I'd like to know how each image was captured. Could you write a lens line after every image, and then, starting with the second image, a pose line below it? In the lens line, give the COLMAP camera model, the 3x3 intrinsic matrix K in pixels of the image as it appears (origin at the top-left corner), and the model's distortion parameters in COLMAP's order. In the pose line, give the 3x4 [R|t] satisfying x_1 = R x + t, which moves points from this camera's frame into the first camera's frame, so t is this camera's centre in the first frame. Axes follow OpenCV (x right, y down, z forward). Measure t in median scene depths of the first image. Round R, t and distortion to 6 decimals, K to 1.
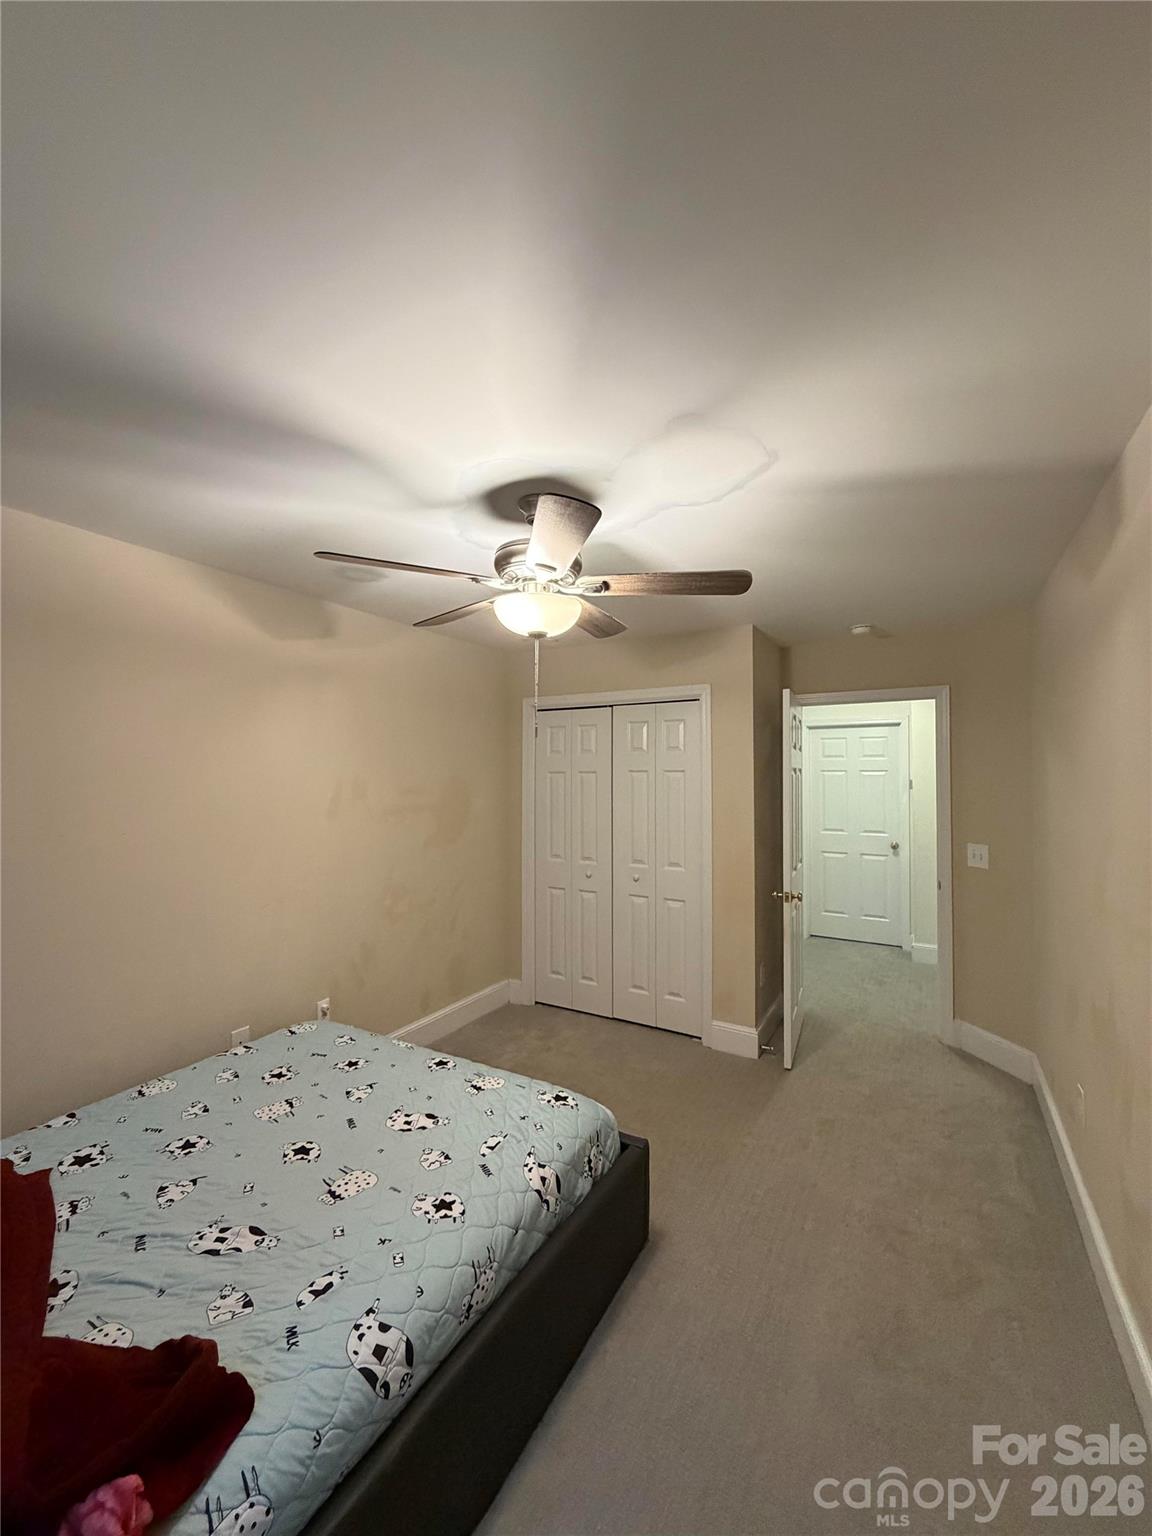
lens RADIAL K [[612.8, 0, 573.6], [0, 612.8, 761.2], [0, 0, 1]] dist [-0.001347, 0.000272]
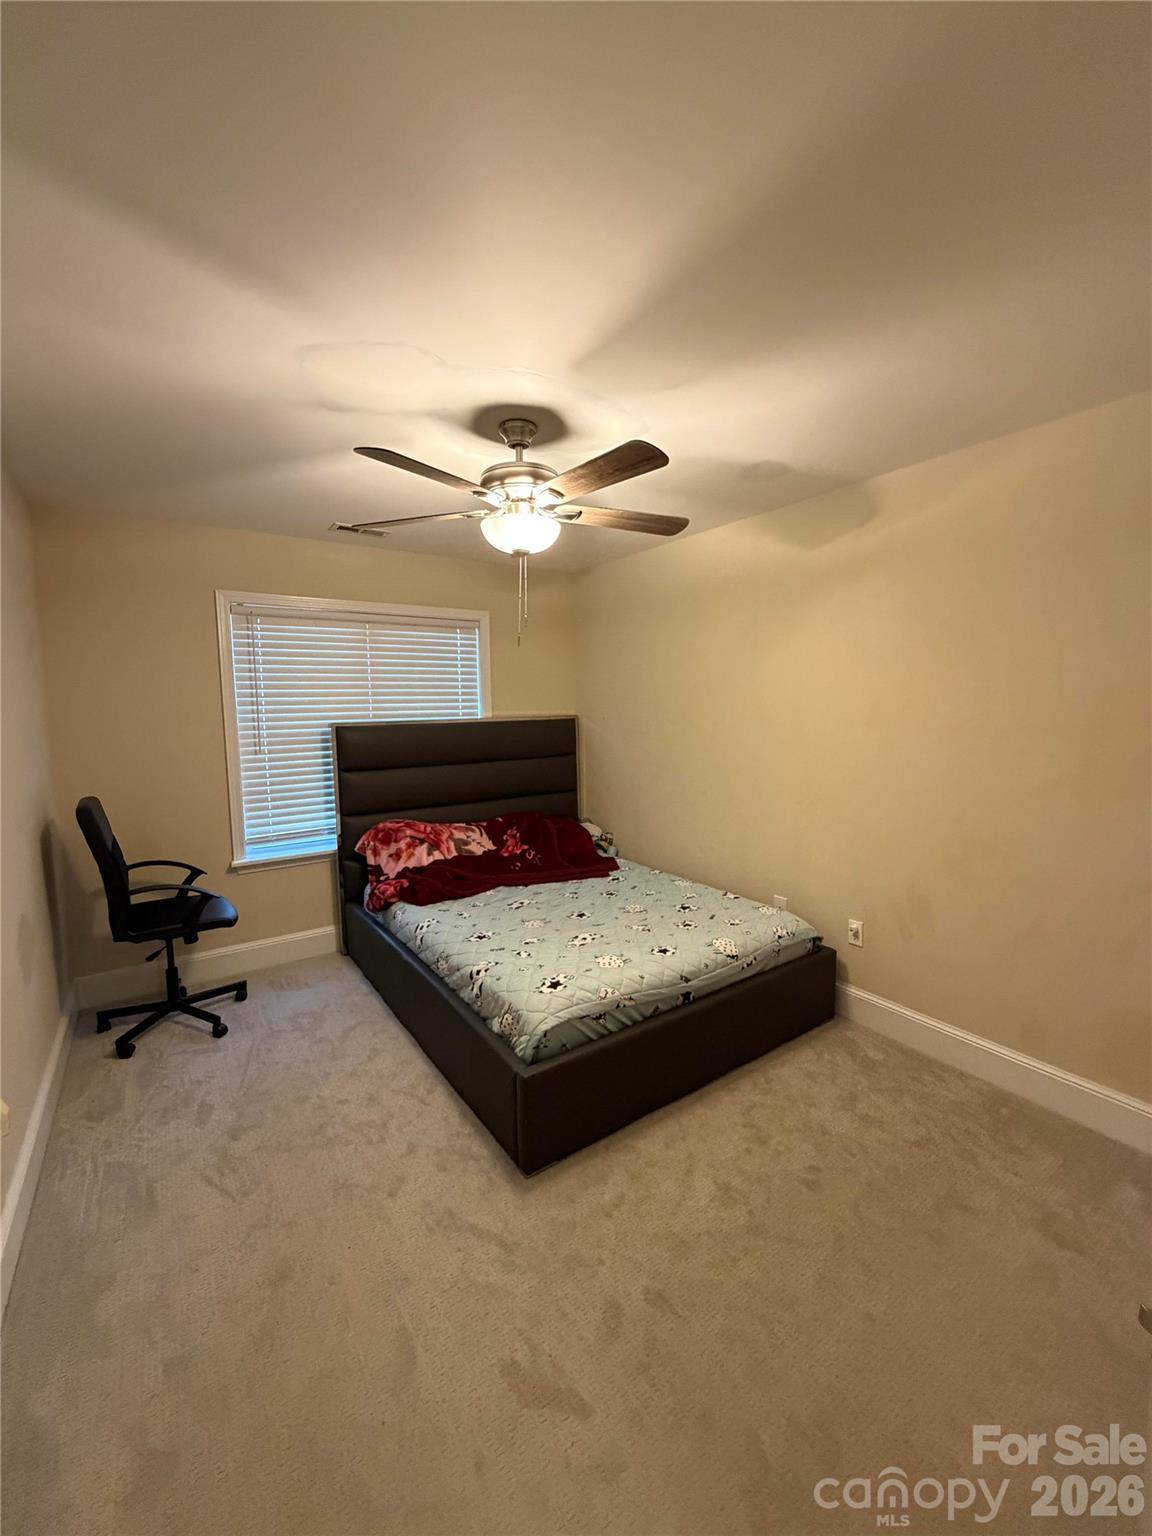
lens RADIAL K [[612.8, 0, 573.6], [0, 612.8, 761.2], [0, 0, 1]] dist [-0.001347, 0.000272]
pose [[-0.434138, 0.087244, -0.896612, 0.851613], [0.034704, 0.996180, 0.080129, 0.078113], [0.900178, 0.003671, -0.435507, 1.439771]]
